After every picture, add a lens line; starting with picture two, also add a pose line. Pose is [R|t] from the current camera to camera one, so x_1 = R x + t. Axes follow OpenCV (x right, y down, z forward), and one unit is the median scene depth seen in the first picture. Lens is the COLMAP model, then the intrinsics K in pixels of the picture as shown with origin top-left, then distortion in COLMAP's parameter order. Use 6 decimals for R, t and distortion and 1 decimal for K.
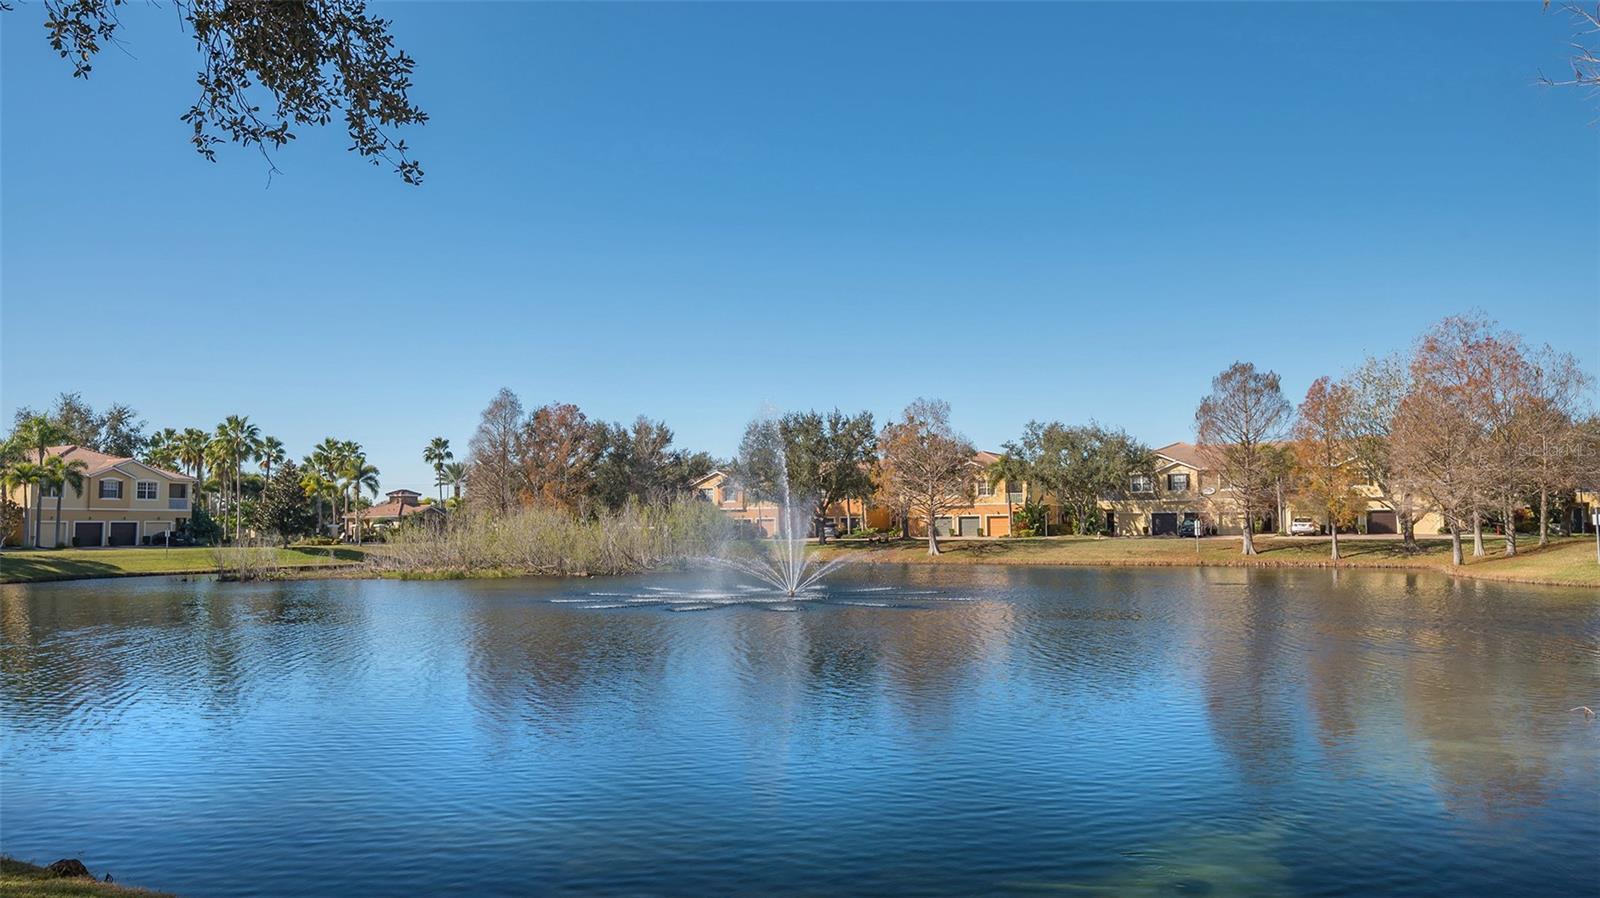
lens RADIAL K [[1132.9, 0, 800.0], [0, 1132.9, 449.0], [0, 0, 1]] dist [-0.001450, 0.003248]
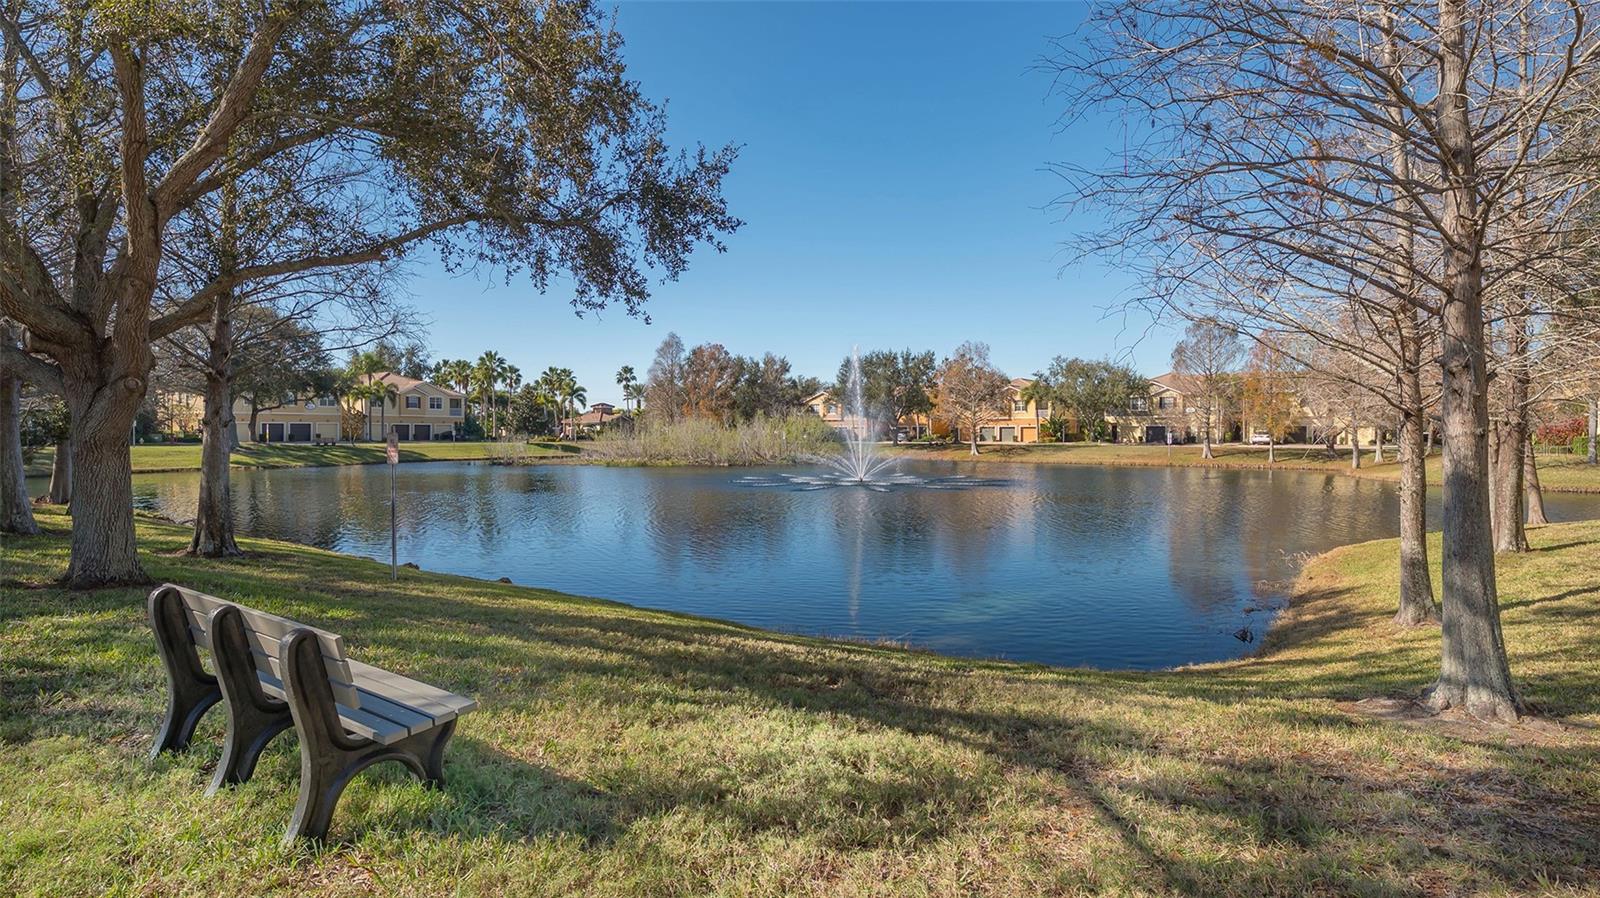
lens RADIAL K [[899.2, 0, 800.0], [0, 899.2, 449.0], [0, 0, 1]] dist [-0.000004, -0.000013]
pose [[0.993668, 0.014770, -0.111383, 0.024800], [-0.004628, 0.995861, 0.090768, -0.011595], [0.112263, -0.089678, 0.989624, -0.104042]]
